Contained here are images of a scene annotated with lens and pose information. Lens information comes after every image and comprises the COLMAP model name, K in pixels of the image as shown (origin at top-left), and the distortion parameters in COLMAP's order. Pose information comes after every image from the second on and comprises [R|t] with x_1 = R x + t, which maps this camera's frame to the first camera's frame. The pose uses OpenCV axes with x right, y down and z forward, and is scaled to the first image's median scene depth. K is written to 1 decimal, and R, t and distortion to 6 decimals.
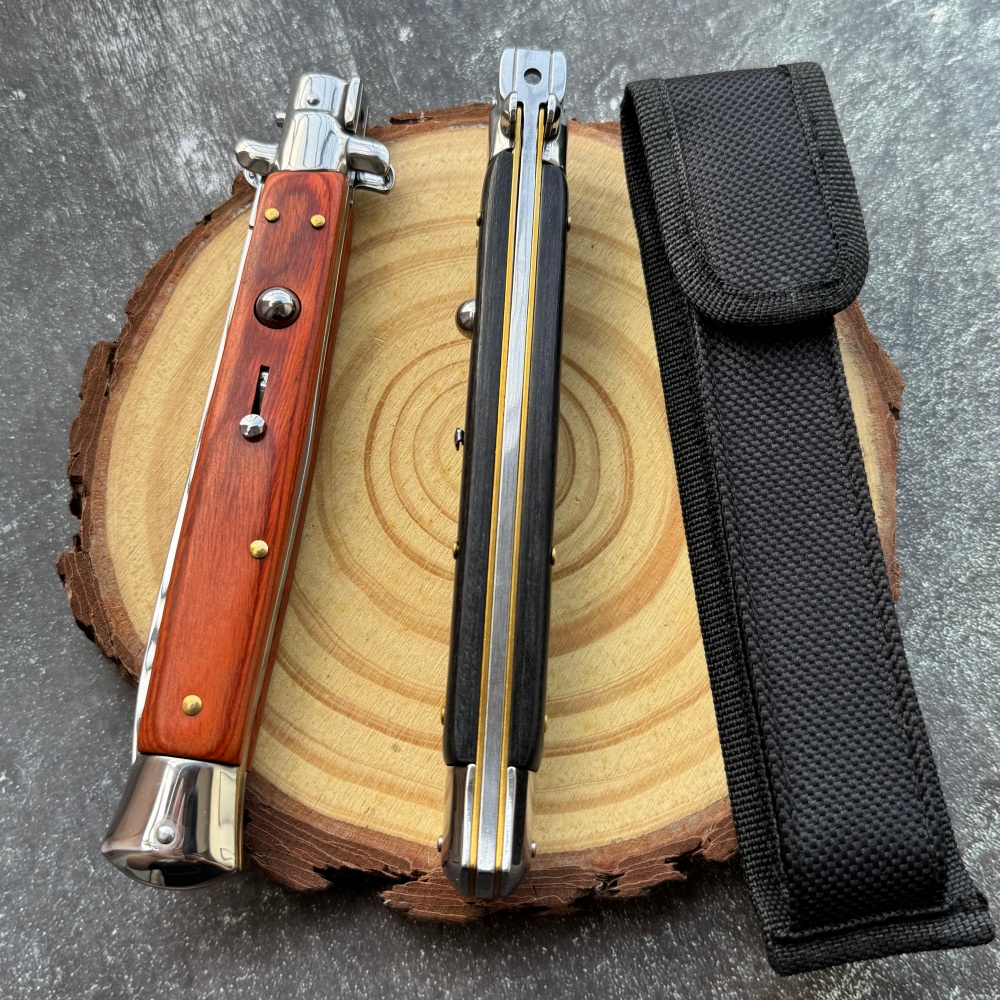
lens RADIAL K [[1242.3, 0, 493.9], [0, 1242.3, 493.5], [0, 0, 1]] dist [0.005143, 0.000000]
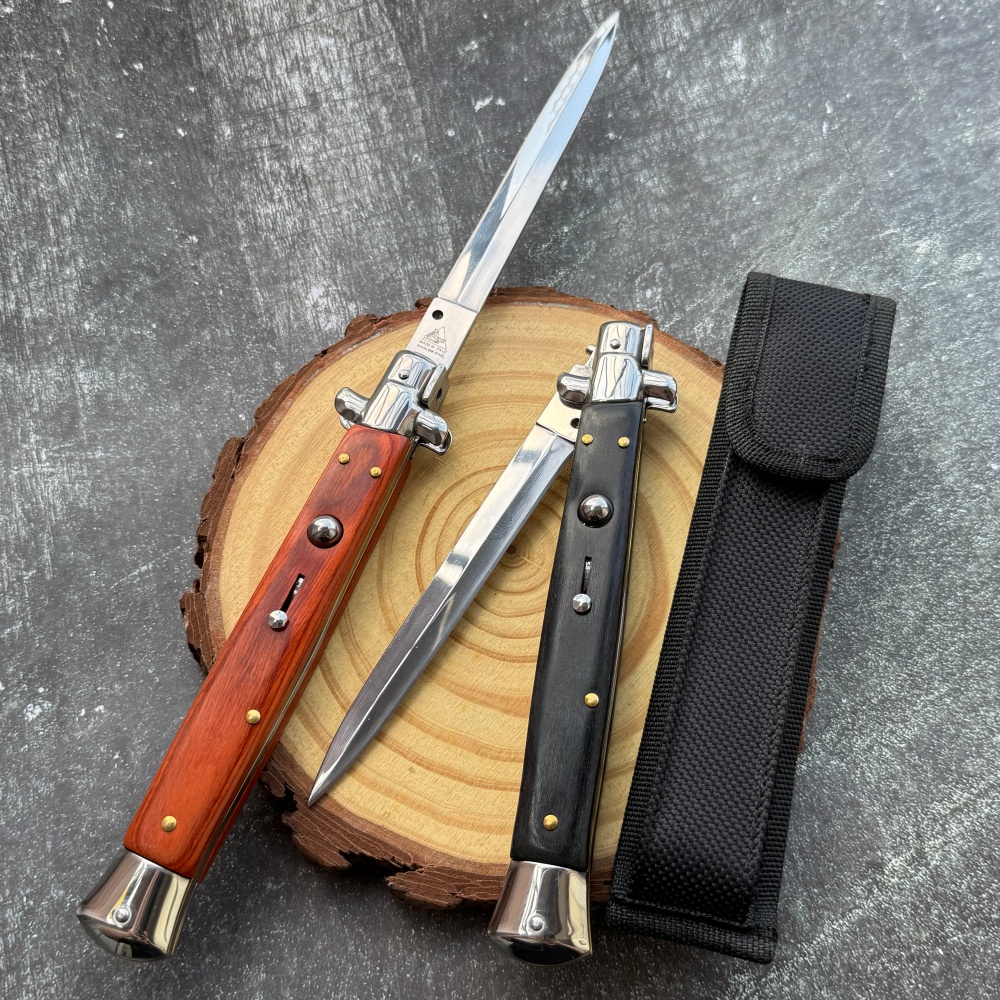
lens RADIAL K [[1189.2, 0, 488.3], [0, 1189.2, 514.9], [0, 0, 1]] dist [0.041638, 0.000000]
pose [[0.990855, 0.117947, -0.065540, 0.043667], [-0.121332, 0.991336, -0.050307, -0.008416], [0.059039, 0.057799, 0.996581, -0.229788]]
